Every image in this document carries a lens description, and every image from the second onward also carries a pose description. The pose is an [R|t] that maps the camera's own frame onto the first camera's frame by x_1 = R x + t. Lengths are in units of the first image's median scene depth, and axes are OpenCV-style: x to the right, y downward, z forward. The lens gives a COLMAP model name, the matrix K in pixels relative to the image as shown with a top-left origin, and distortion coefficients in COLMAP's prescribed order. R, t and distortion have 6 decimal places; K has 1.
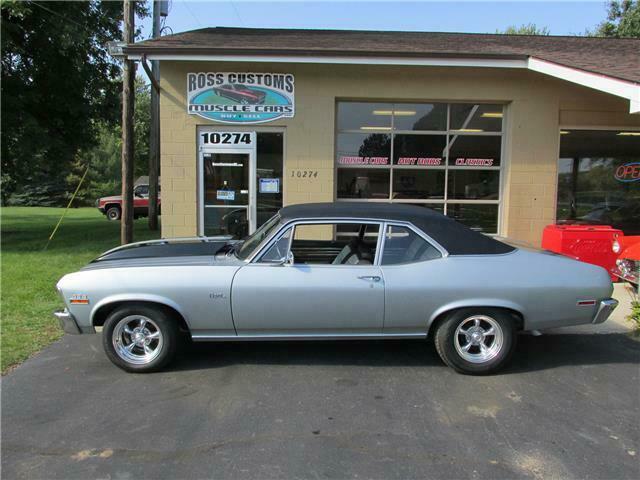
lens RADIAL K [[532.5, 0, 322.6], [0, 532.5, 238.4], [0, 0, 1]] dist [-0.037301, 0.012608]
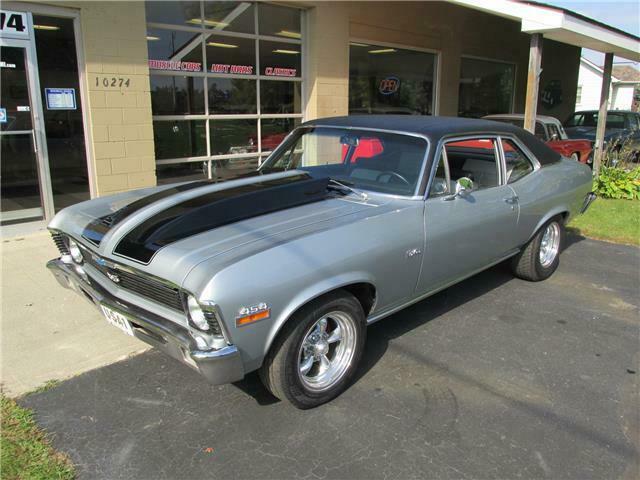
lens RADIAL K [[532.5, 0, 324.6], [0, 532.5, 241.4], [0, 0, 1]] dist [-0.037301, 0.012608]
pose [[0.707722, -0.182145, 0.682607, -0.362741], [0.073909, 0.979980, 0.184868, -0.021167], [-0.702614, -0.080384, 0.707016, 0.285721]]
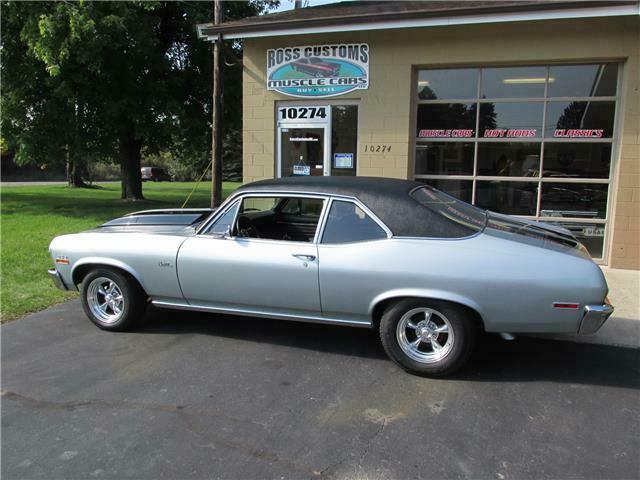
lens RADIAL K [[532.5, 0, 321.3], [0, 532.5, 238.7], [0, 0, 1]] dist [-0.037301, 0.012608]
pose [[0.937164, 0.050359, -0.345237, 0.211945], [-0.036240, 0.998226, 0.047234, -0.000782], [0.347003, -0.031754, 0.937326, 0.068161]]
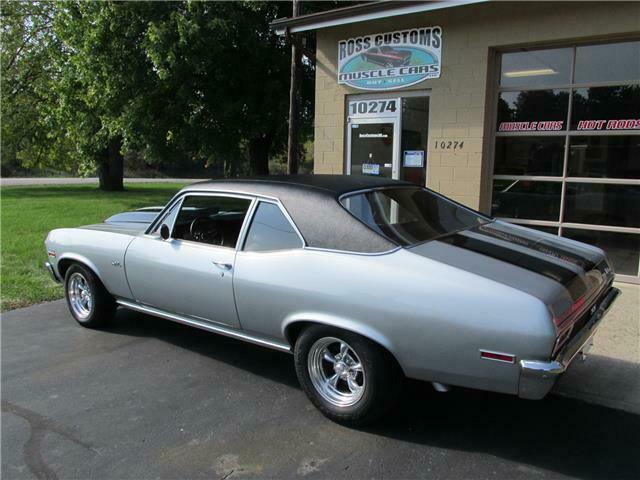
lens RADIAL K [[532.5, 0, 323.0], [0, 532.5, 238.7], [0, 0, 1]] dist [-0.037301, 0.012608]
pose [[0.784604, 0.090368, -0.613377, 0.343387], [-0.065787, 0.995870, 0.062569, -0.012774], [0.616498, -0.008739, 0.787308, 0.220510]]
